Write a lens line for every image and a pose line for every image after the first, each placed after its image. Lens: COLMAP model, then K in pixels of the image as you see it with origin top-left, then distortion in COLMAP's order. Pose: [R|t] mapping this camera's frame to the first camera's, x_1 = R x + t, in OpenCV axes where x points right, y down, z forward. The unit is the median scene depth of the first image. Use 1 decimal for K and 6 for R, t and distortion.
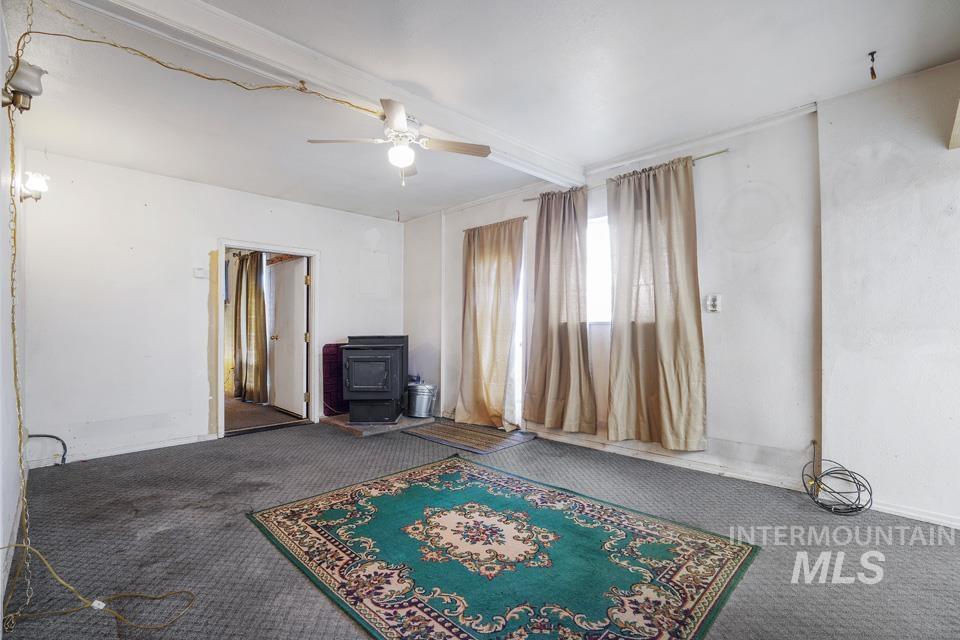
lens RADIAL K [[433.6, 0, 480.0], [0, 433.6, 320.0], [0, 0, 1]] dist [-0.001242, -0.000008]
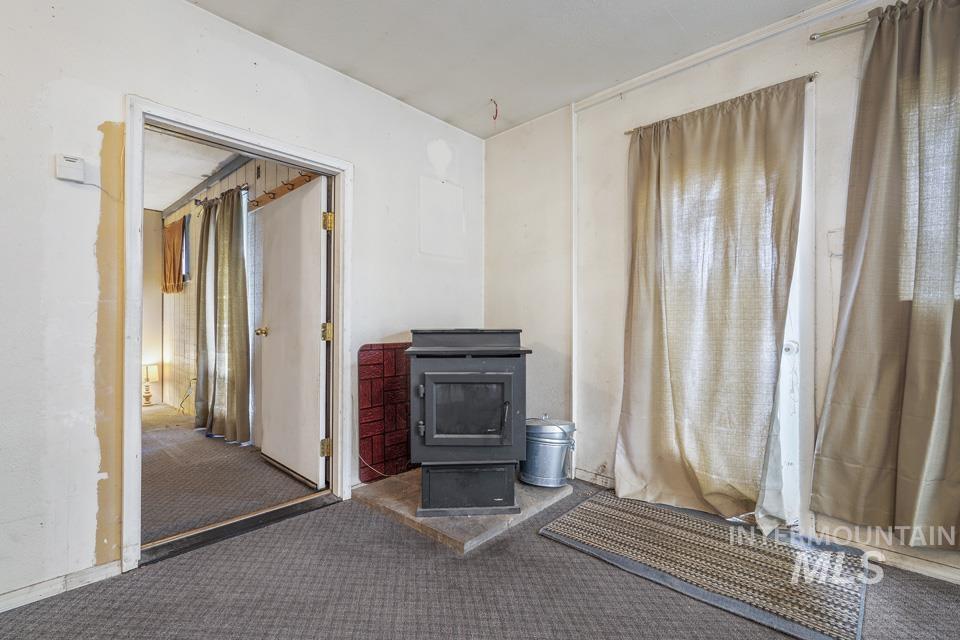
lens RADIAL K [[415.9, 0, 480.0], [0, 415.9, 320.0], [0, 0, 1]] dist [0.013228, -0.000055]
pose [[0.999110, 0.006945, 0.041615, -0.240434], [-0.007261, 0.999946, 0.007433, 0.021564], [-0.041561, -0.007729, 0.999106, 0.501864]]
